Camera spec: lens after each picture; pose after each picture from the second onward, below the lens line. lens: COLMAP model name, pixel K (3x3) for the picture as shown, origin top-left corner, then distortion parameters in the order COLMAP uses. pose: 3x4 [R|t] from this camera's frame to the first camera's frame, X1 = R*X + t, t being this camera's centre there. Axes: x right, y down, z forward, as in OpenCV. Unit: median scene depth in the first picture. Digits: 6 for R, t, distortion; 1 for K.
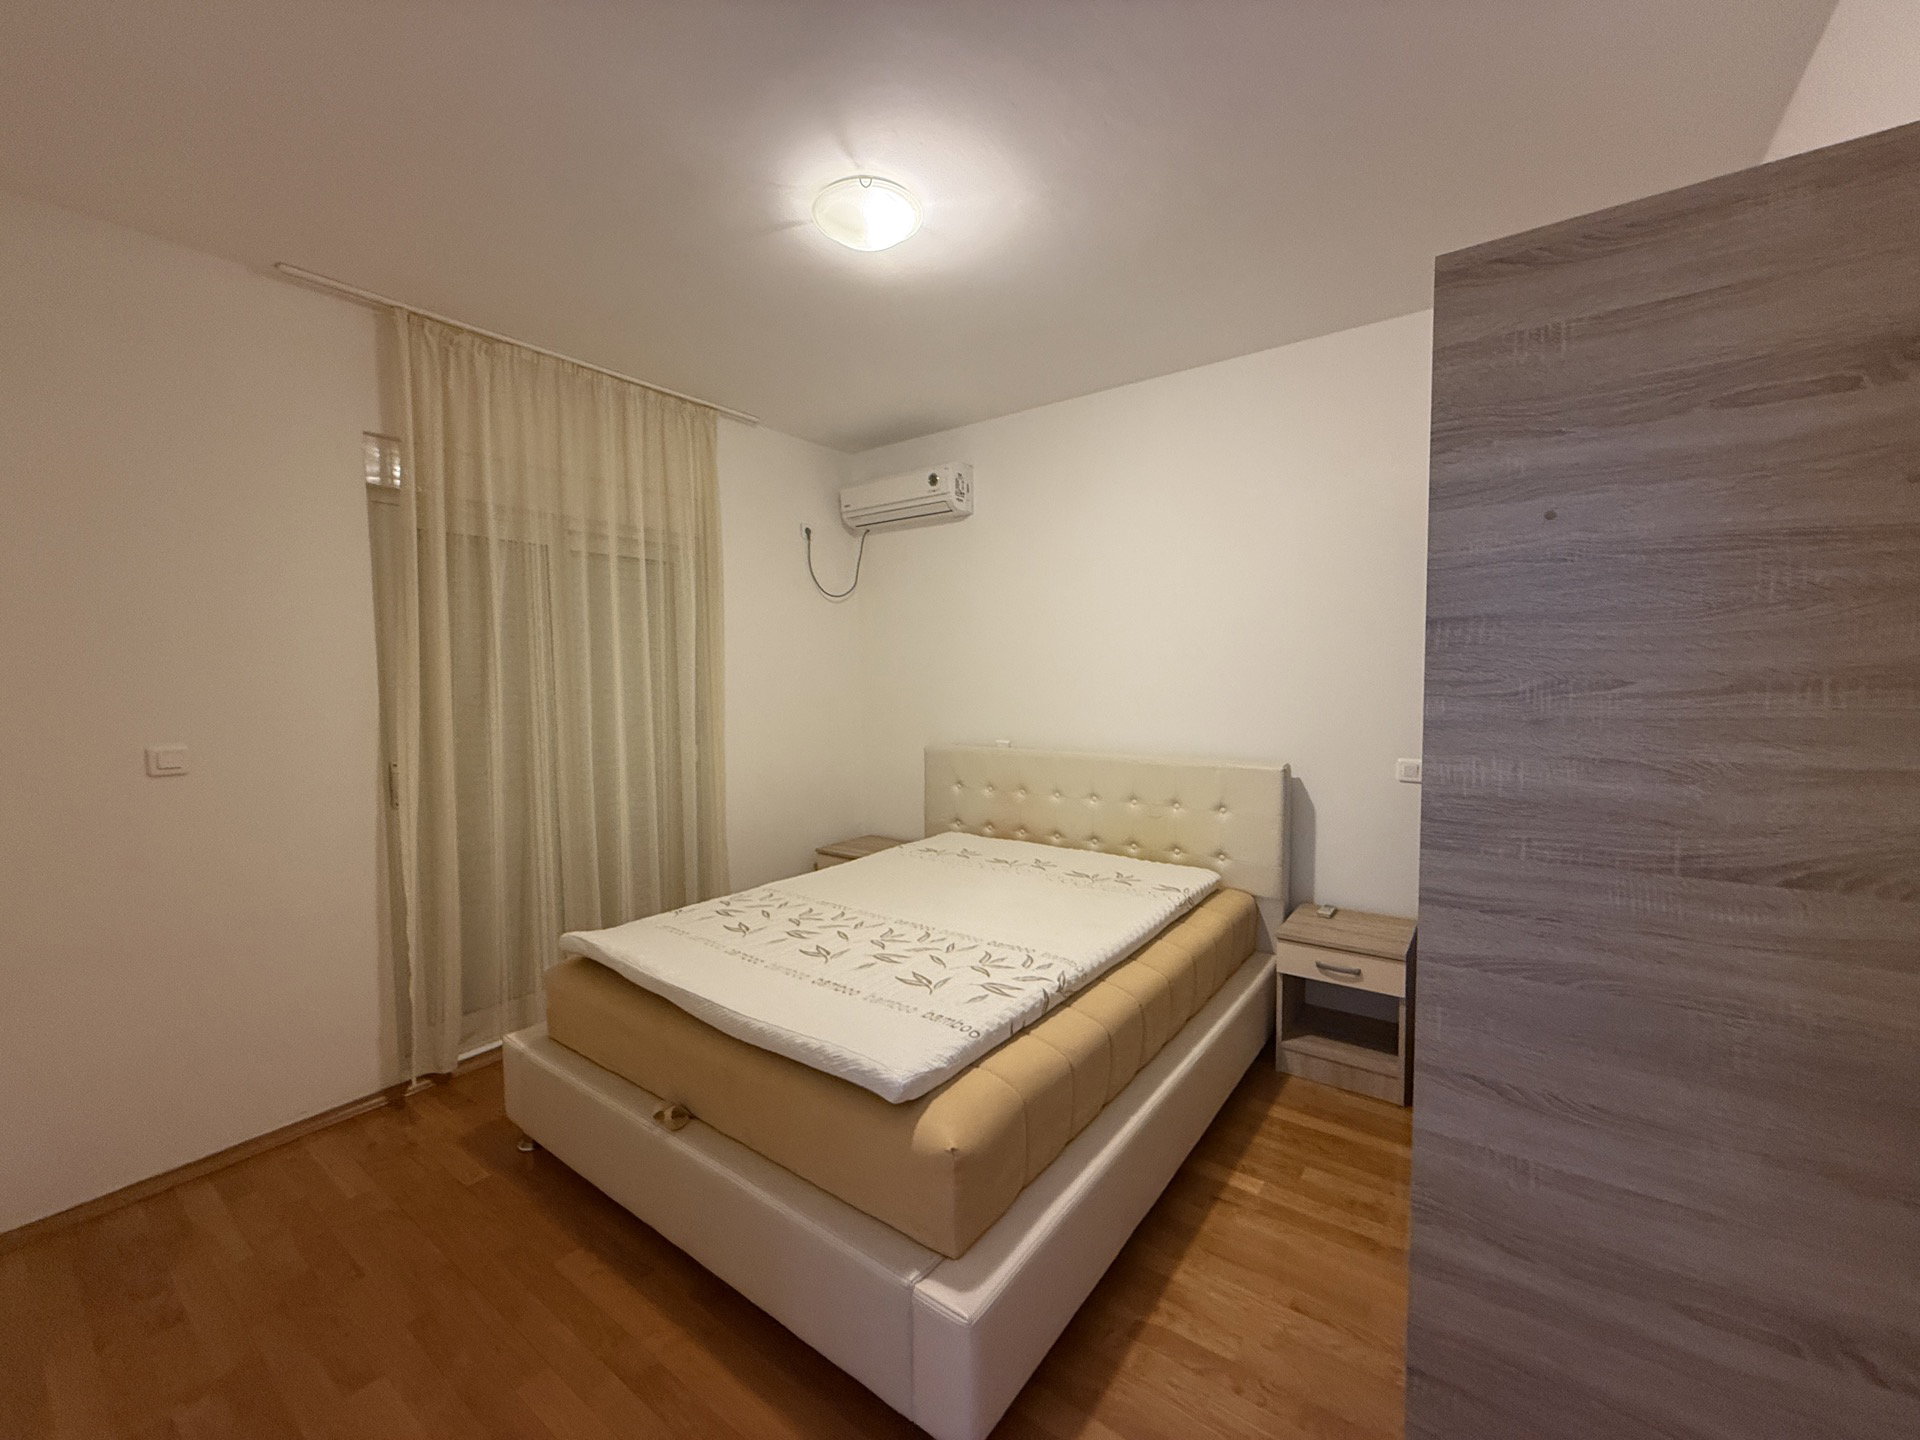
lens RADIAL K [[764.9, 0, 956.2], [0, 764.9, 720.6], [0, 0, 1]] dist [-0.000328, -0.000189]
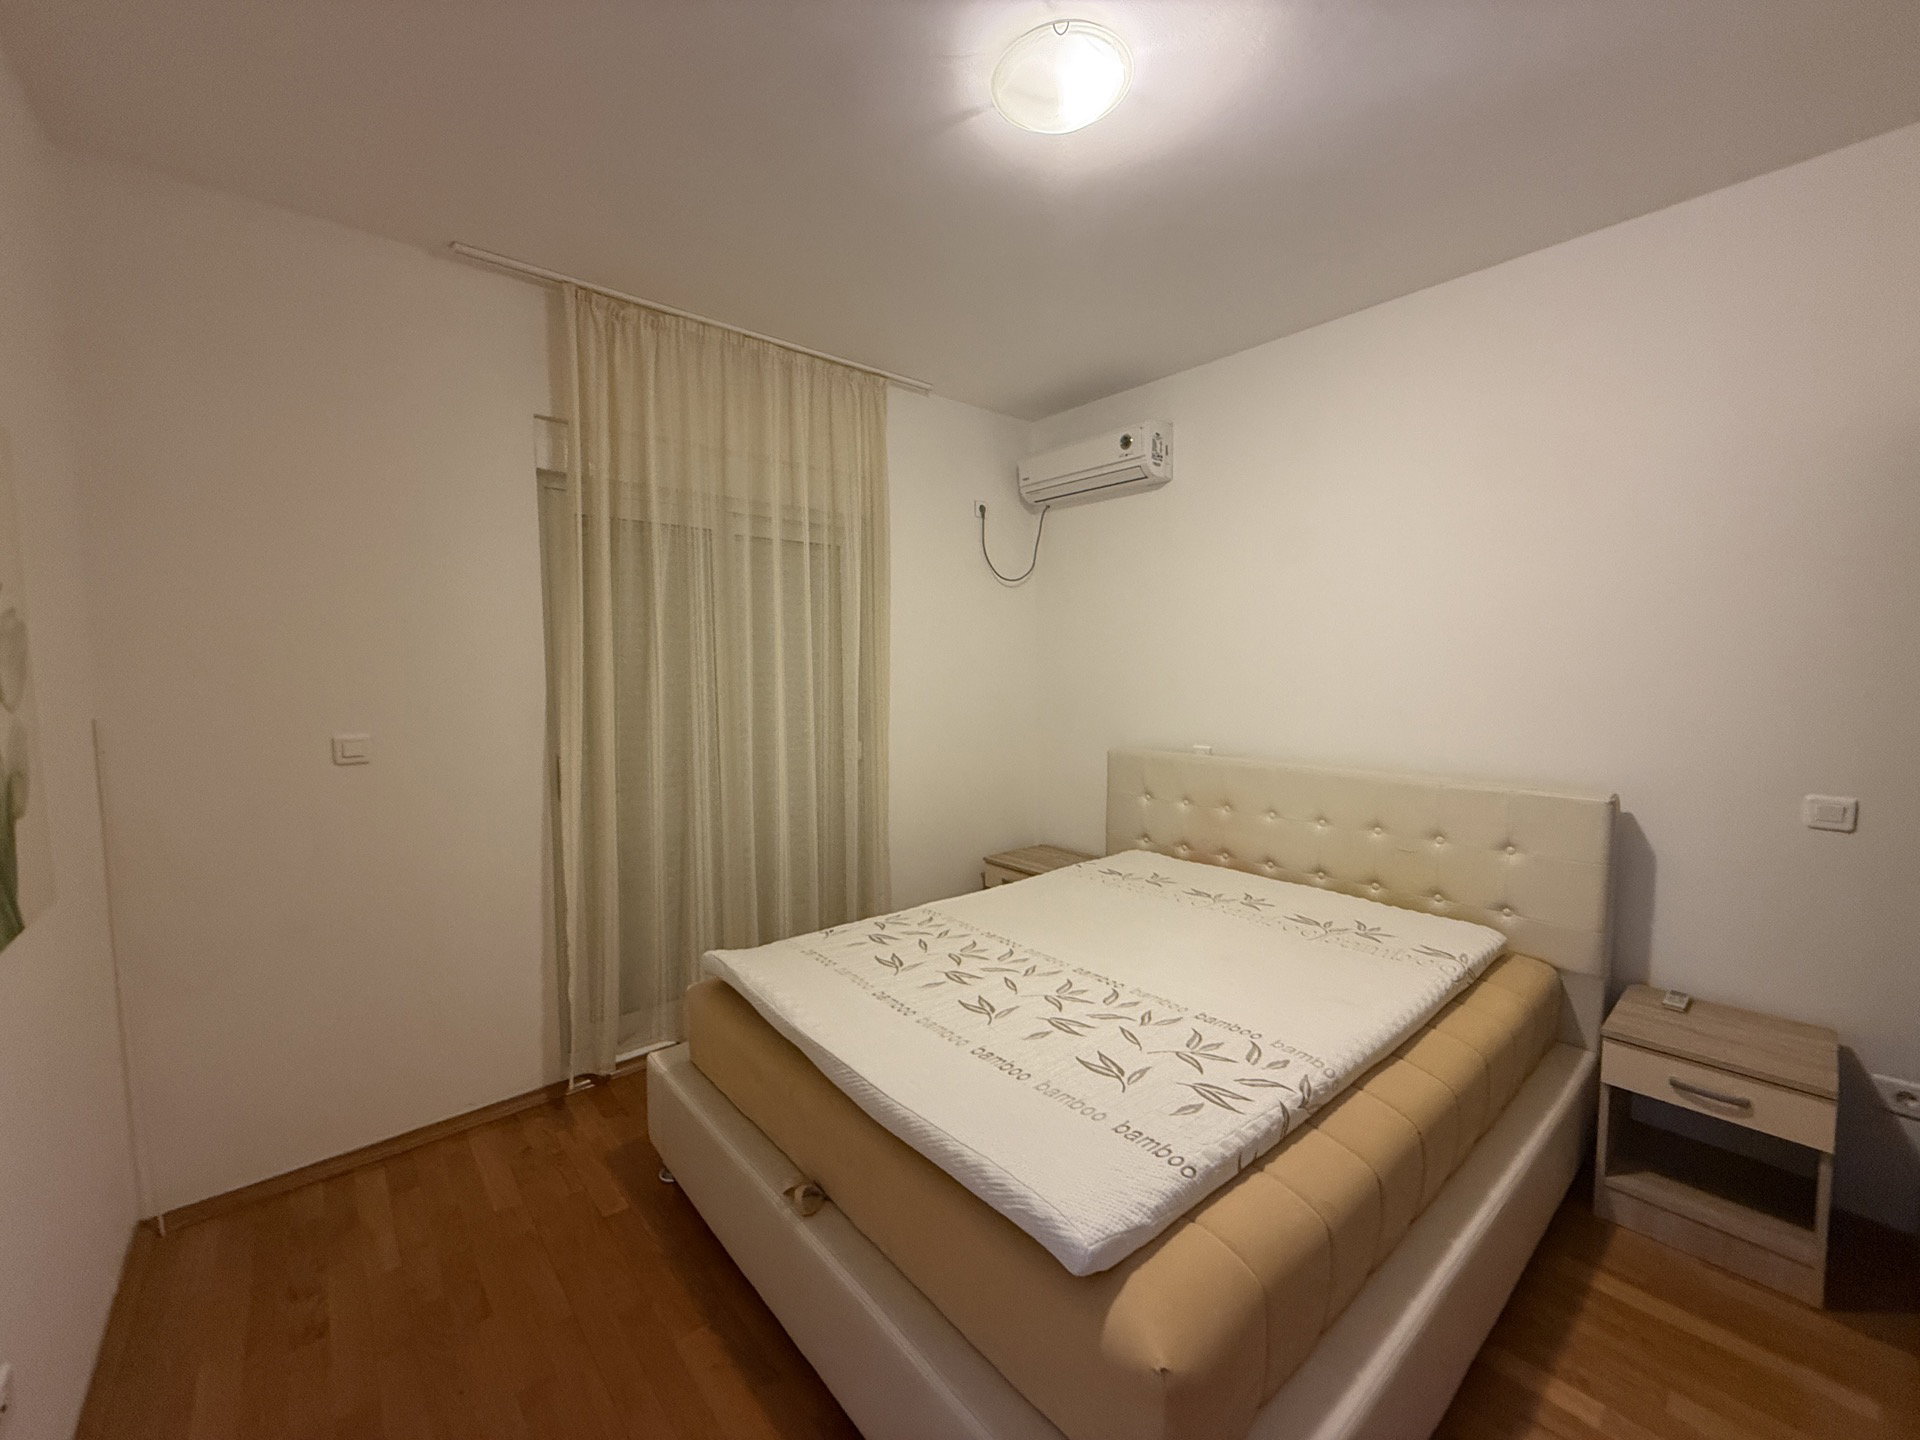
lens RADIAL K [[764.9, 0, 956.2], [0, 764.9, 720.6], [0, 0, 1]] dist [-0.000328, -0.000189]
pose [[0.974623, 0.022706, -0.222696, -0.023707], [-0.020126, 0.999702, 0.013850, -0.012085], [0.222944, -0.009016, 0.974789, 0.155551]]
